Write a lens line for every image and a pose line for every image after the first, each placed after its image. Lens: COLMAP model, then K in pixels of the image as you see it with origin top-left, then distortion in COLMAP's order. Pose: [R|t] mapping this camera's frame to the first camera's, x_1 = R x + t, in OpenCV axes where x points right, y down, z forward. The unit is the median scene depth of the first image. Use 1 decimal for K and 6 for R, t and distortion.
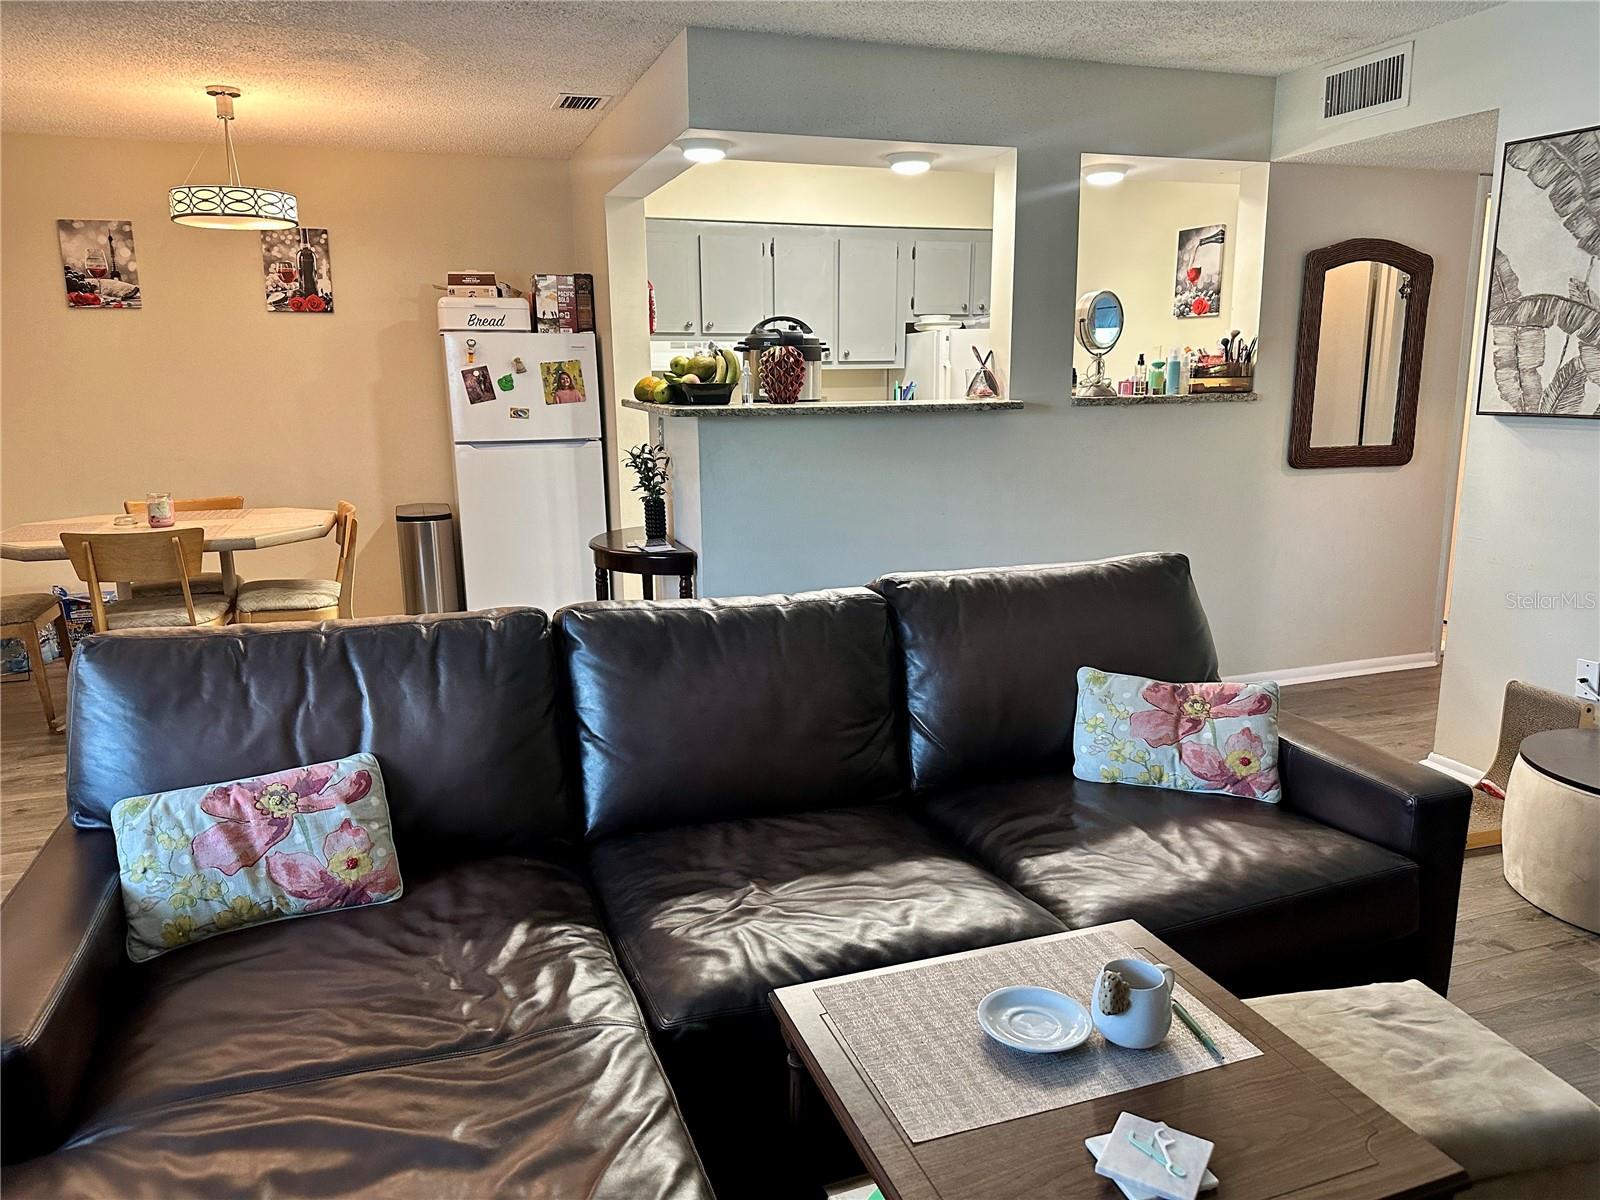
lens RADIAL K [[1144.5, 0, 824.0], [0, 1144.5, 580.6], [0, 0, 1]] dist [0.039191, -0.081445]
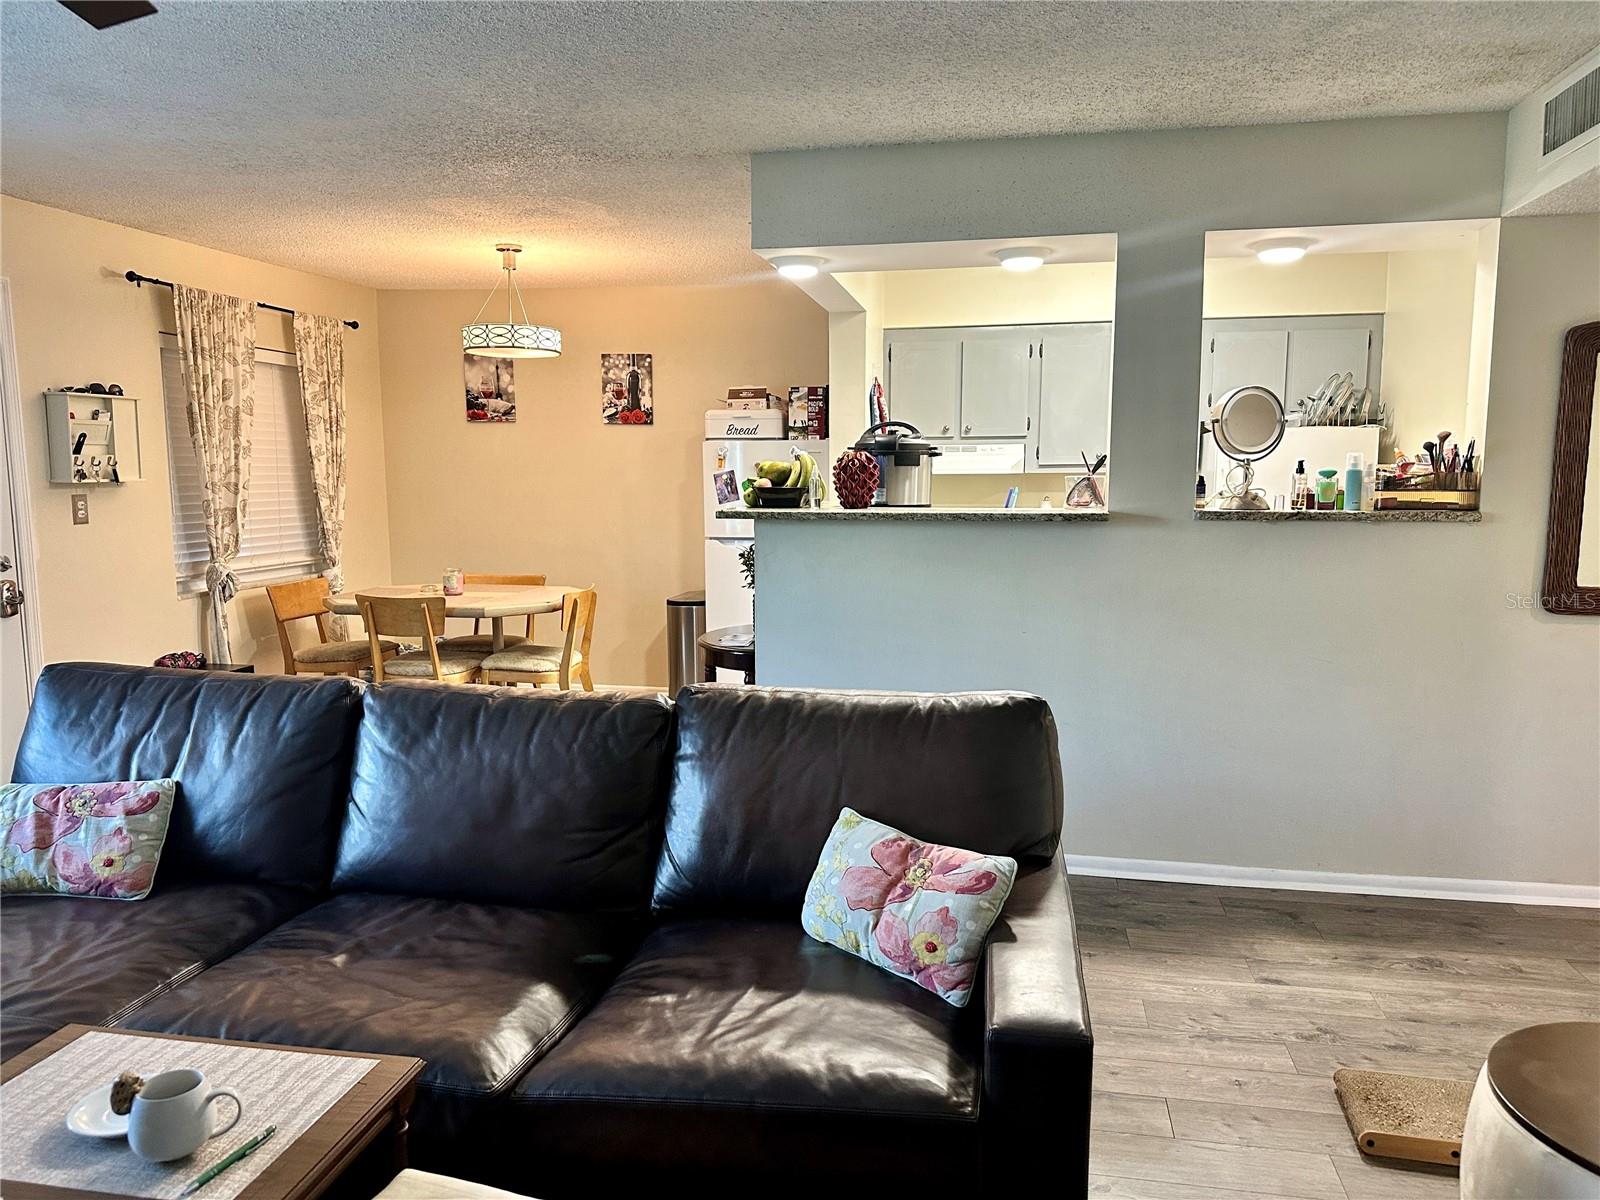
lens RADIAL K [[1125.3, 0, 800.0], [0, 1125.3, 600.0], [0, 0, 1]] dist [0.032153, -0.055142]
pose [[0.867811, 0.064133, -0.492739, 0.388002], [-0.098839, 0.994100, -0.044687, -0.026468], [0.486966, 0.087482, 0.869029, 0.130646]]
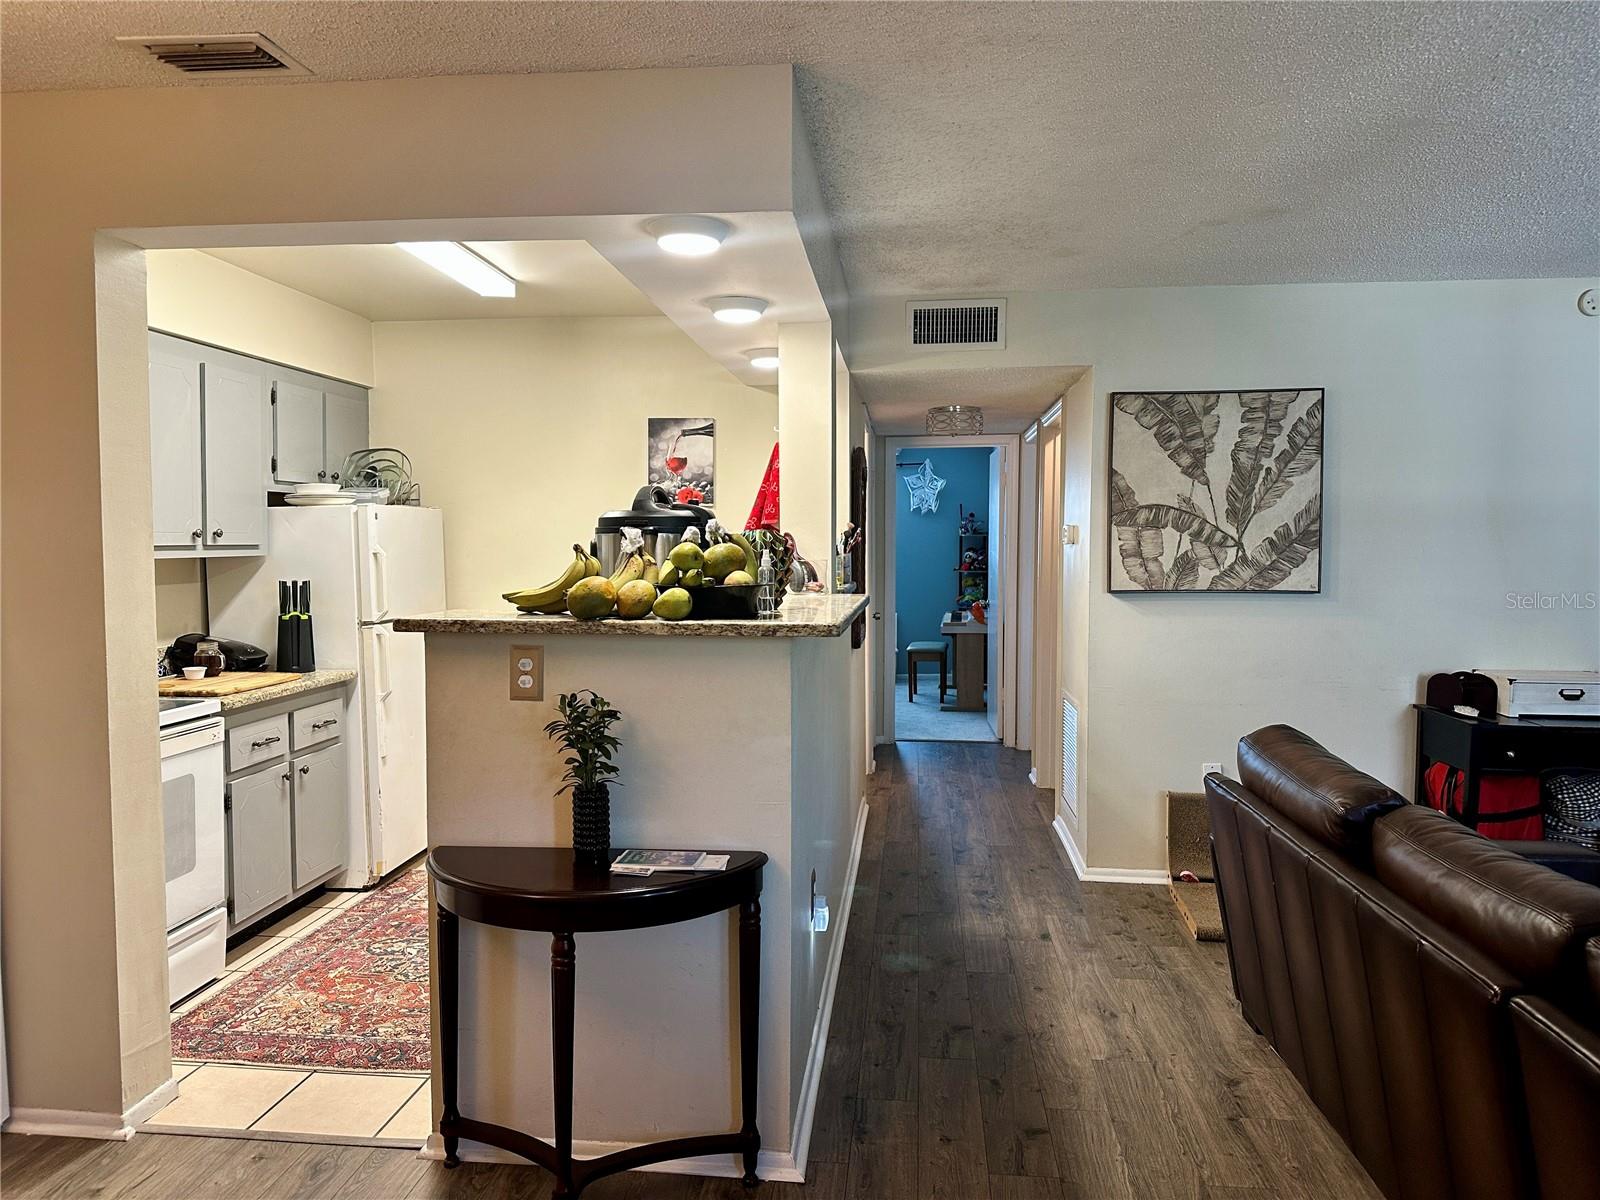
lens RADIAL K [[1076.2, 0, 800.0], [0, 1076.2, 600.0], [0, 0, 1]] dist [0.031068, -0.045285]
pose [[0.429872, -0.036599, 0.902148, -0.582594], [0.165490, 0.985445, -0.038878, -0.124356], [-0.887594, 0.166009, 0.429671, 0.666701]]
